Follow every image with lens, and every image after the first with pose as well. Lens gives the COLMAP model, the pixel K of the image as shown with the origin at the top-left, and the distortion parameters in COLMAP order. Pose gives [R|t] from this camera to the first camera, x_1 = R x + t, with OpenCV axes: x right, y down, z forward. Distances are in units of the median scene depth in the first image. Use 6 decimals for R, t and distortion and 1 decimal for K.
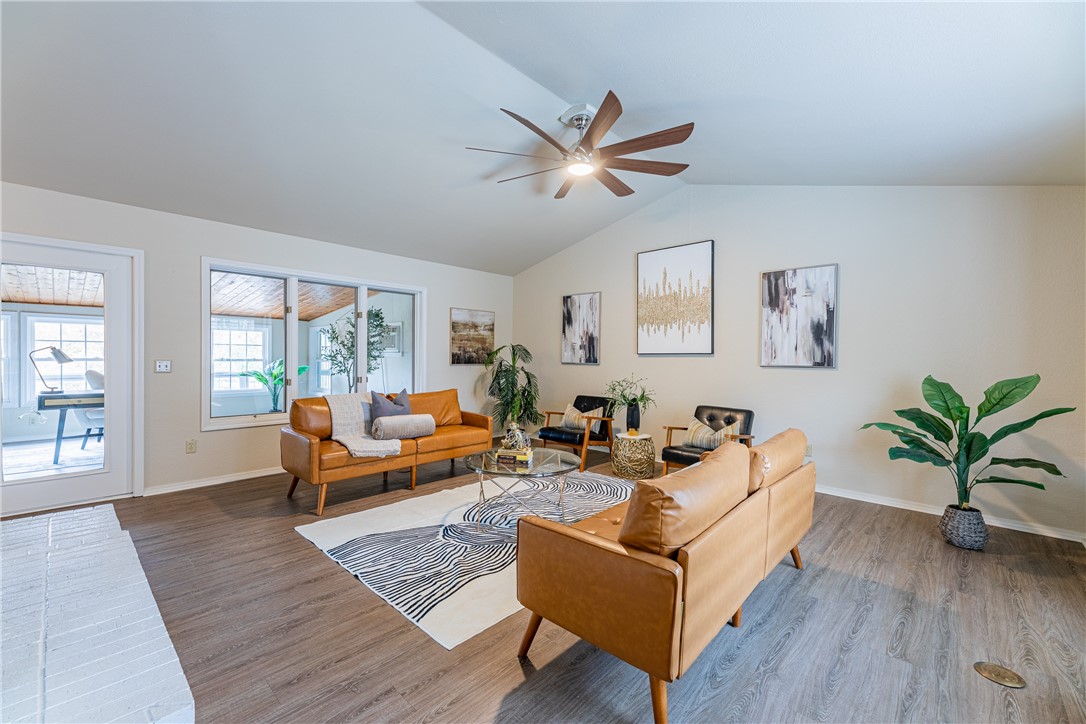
lens RADIAL K [[441.1, 0, 545.6], [0, 441.1, 358.6], [0, 0, 1]] dist [0.000931, 0.000493]
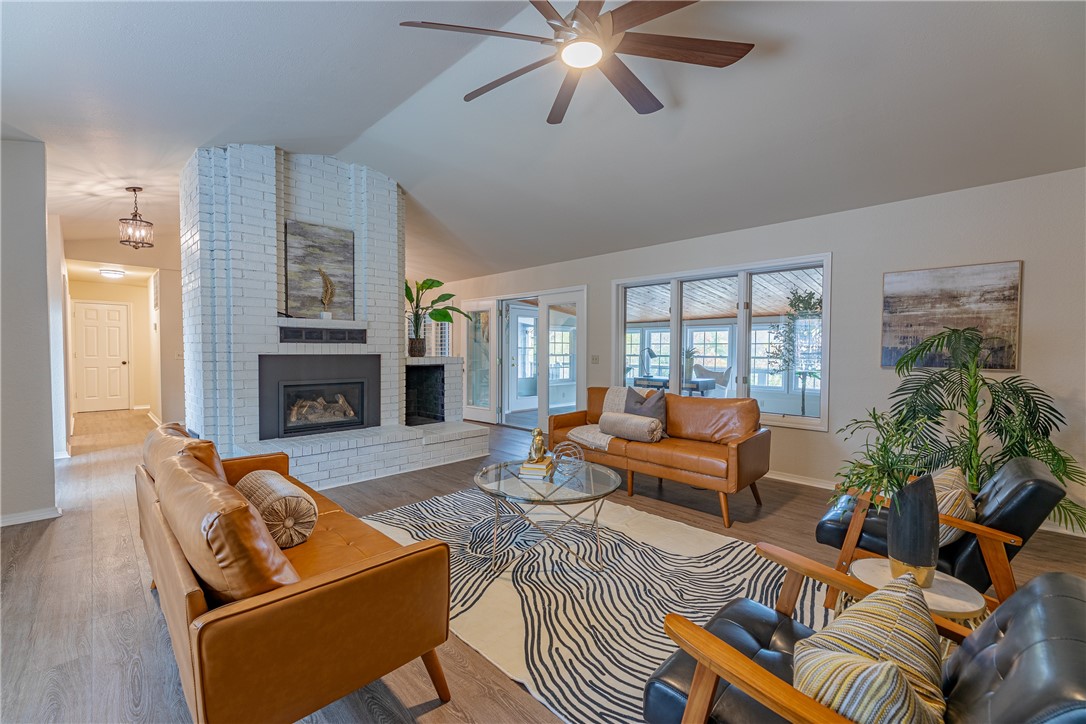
lens RADIAL K [[441.1, 0, 536.7], [0, 441.1, 362.1], [0, 0, 1]] dist [0.000931, 0.000493]
pose [[-0.030852, 0.016512, -0.999388, 2.284310], [-0.011425, 0.999792, 0.016871, 0.011177], [0.999459, 0.011939, -0.030657, 3.040923]]
